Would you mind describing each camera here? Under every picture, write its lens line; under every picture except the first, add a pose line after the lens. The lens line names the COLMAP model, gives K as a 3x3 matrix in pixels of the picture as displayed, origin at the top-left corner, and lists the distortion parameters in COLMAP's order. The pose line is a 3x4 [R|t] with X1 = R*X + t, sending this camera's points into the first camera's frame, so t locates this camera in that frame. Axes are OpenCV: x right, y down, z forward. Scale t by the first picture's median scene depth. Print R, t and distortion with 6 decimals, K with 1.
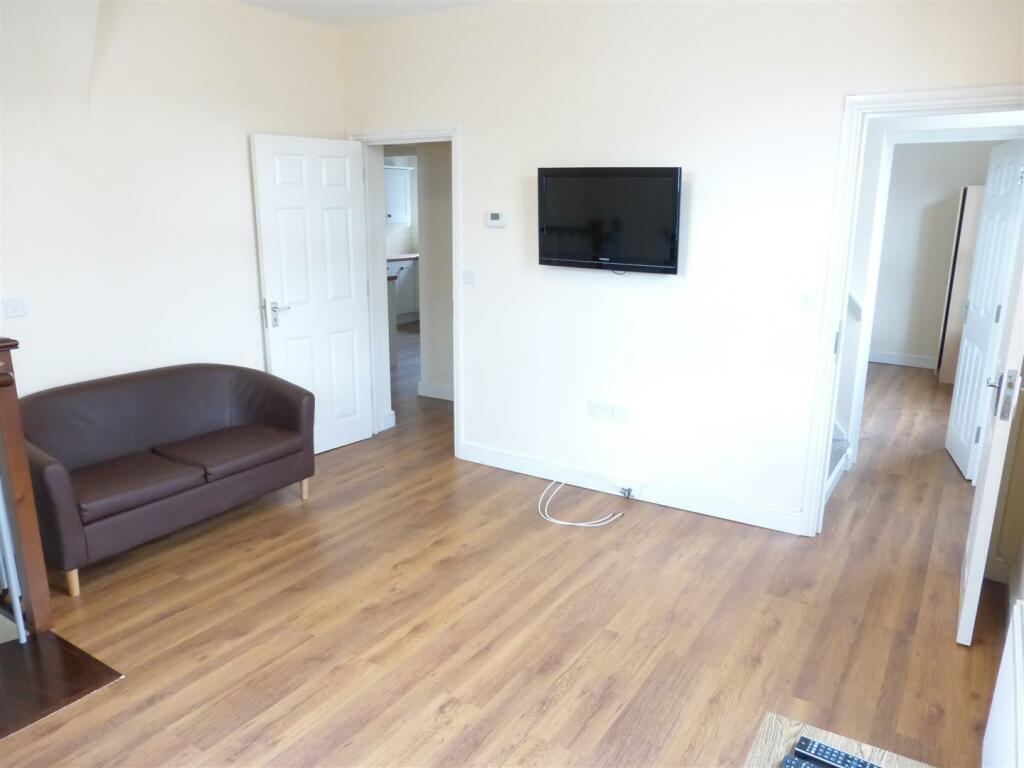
lens RADIAL K [[729.9, 0, 511.5], [0, 729.9, 385.1], [0, 0, 1]] dist [0.002416, 0.000757]
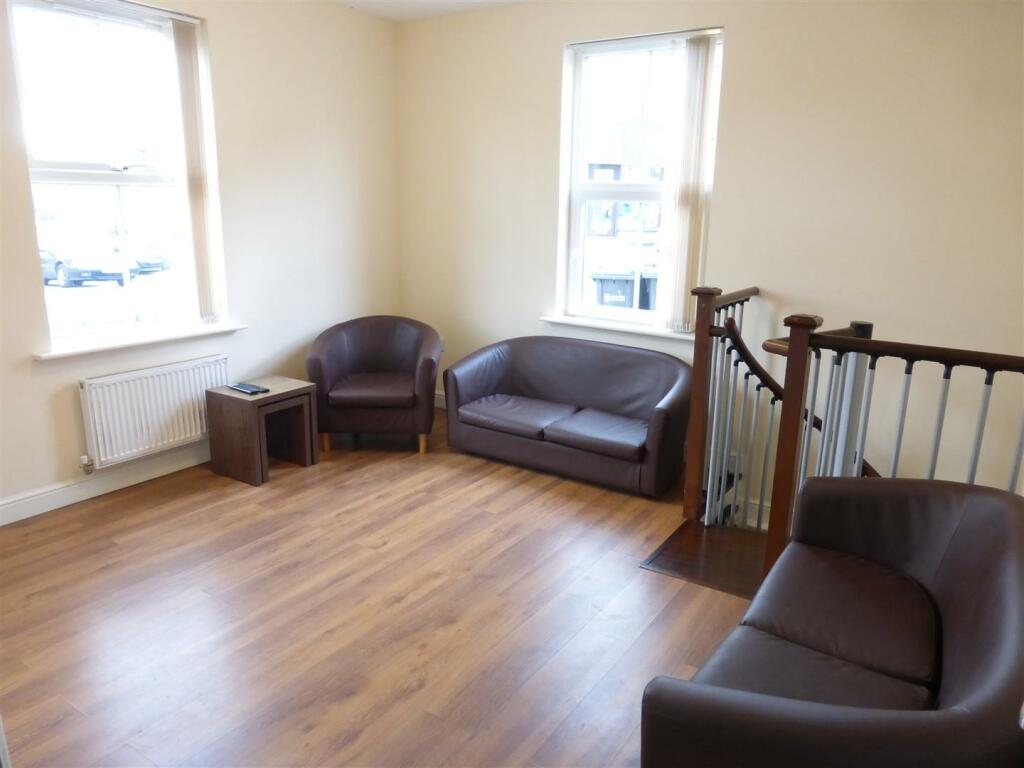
lens RADIAL K [[729.9, 0, 512.0], [0, 729.9, 385.0], [0, 0, 1]] dist [0.002416, 0.000757]
pose [[-0.999642, -0.022683, 0.014217, -0.300391], [-0.013394, 0.883620, 0.468013, -0.406518], [-0.023178, 0.467655, -0.883607, 1.783460]]
